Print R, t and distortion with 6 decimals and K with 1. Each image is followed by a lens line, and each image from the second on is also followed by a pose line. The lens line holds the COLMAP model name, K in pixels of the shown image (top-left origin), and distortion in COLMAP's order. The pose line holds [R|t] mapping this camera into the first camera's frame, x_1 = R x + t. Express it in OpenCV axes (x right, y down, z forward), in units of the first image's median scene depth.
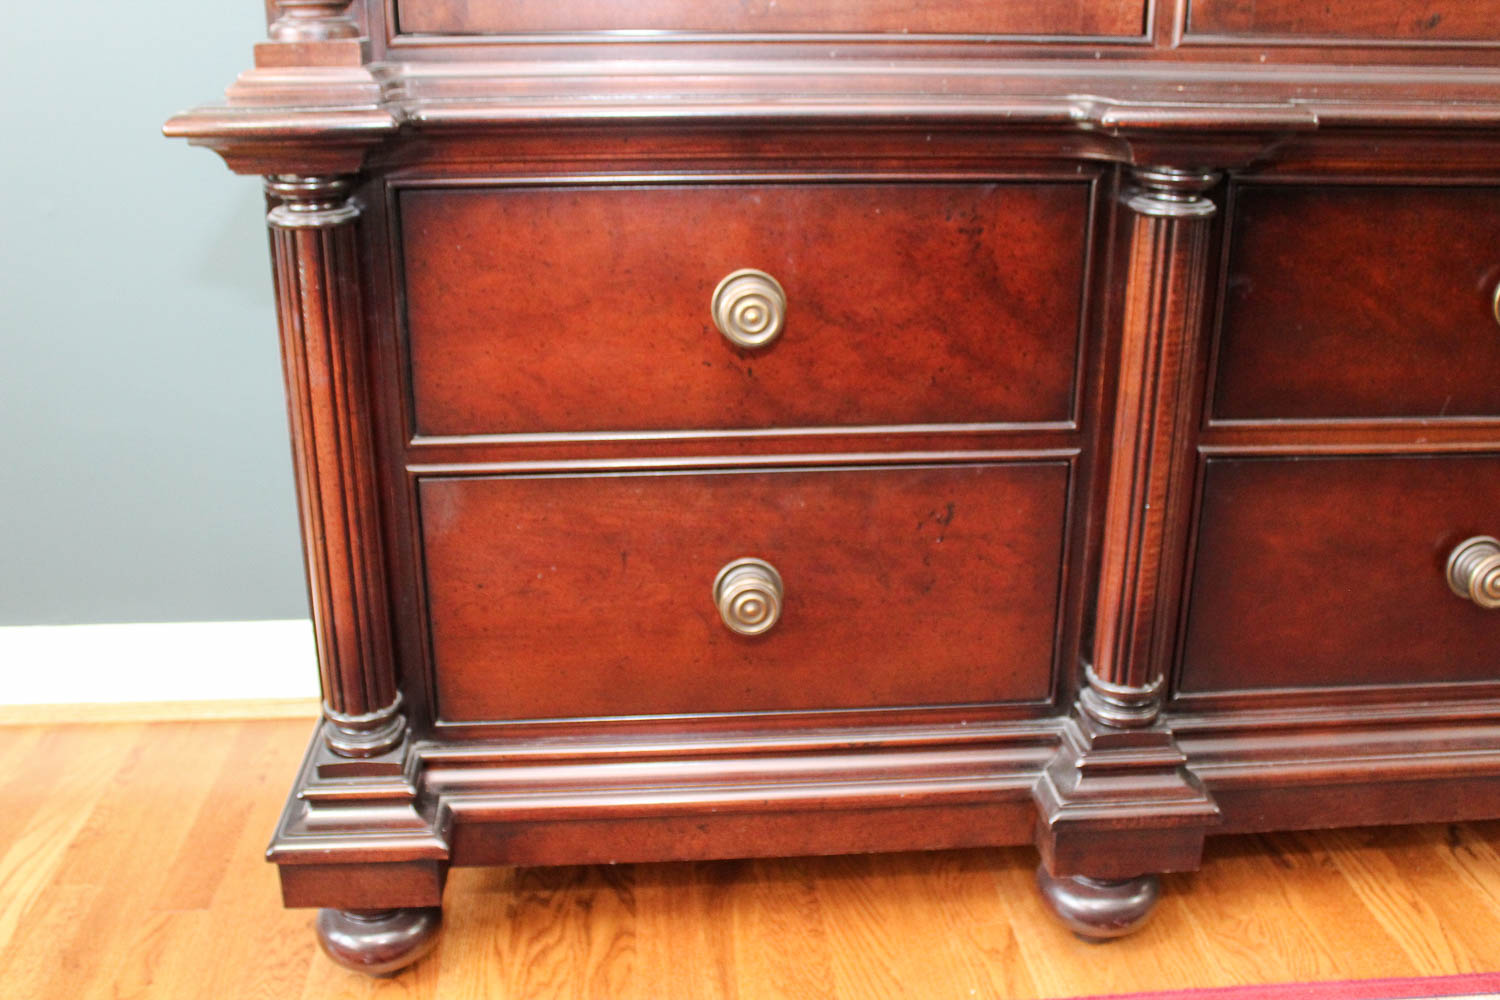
lens RADIAL K [[1295.1, 0, 716.7], [0, 1295.1, 503.0], [0, 0, 1]] dist [0.002524, 0.000771]
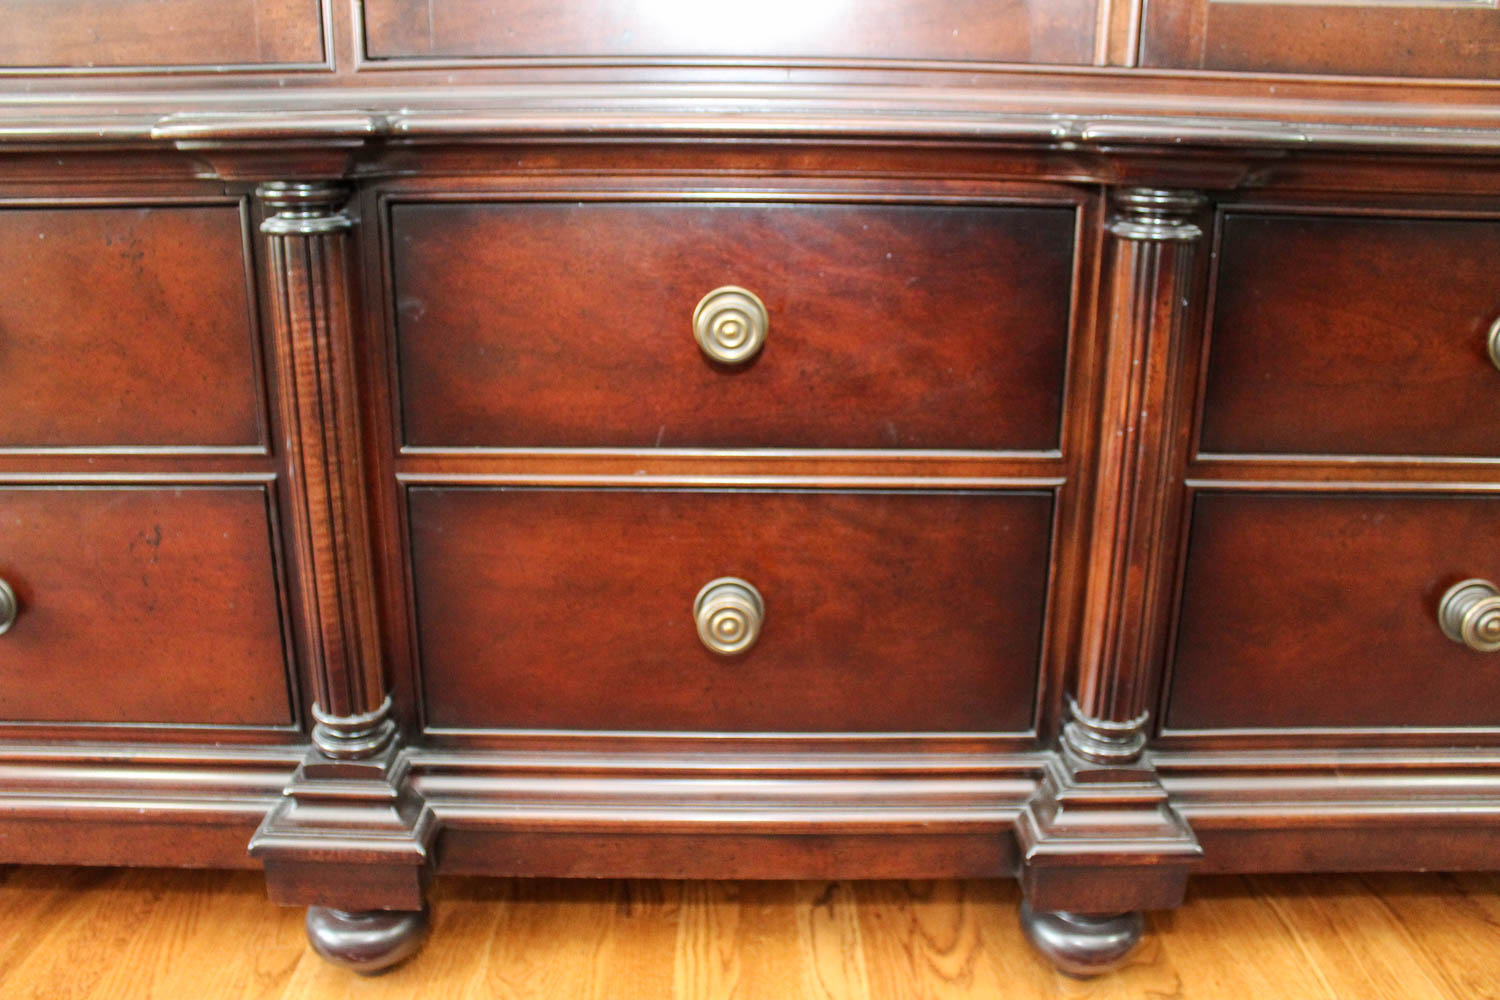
lens RADIAL K [[1310.3, 0, 730.5], [0, 1310.3, 524.2], [0, 0, 1]] dist [-0.069121, 0.001888]
pose [[0.996853, 0.030357, -0.073230, 0.102719], [-0.030109, 0.999537, 0.004497, -0.002666], [0.073332, -0.002278, 0.997305, 0.004548]]
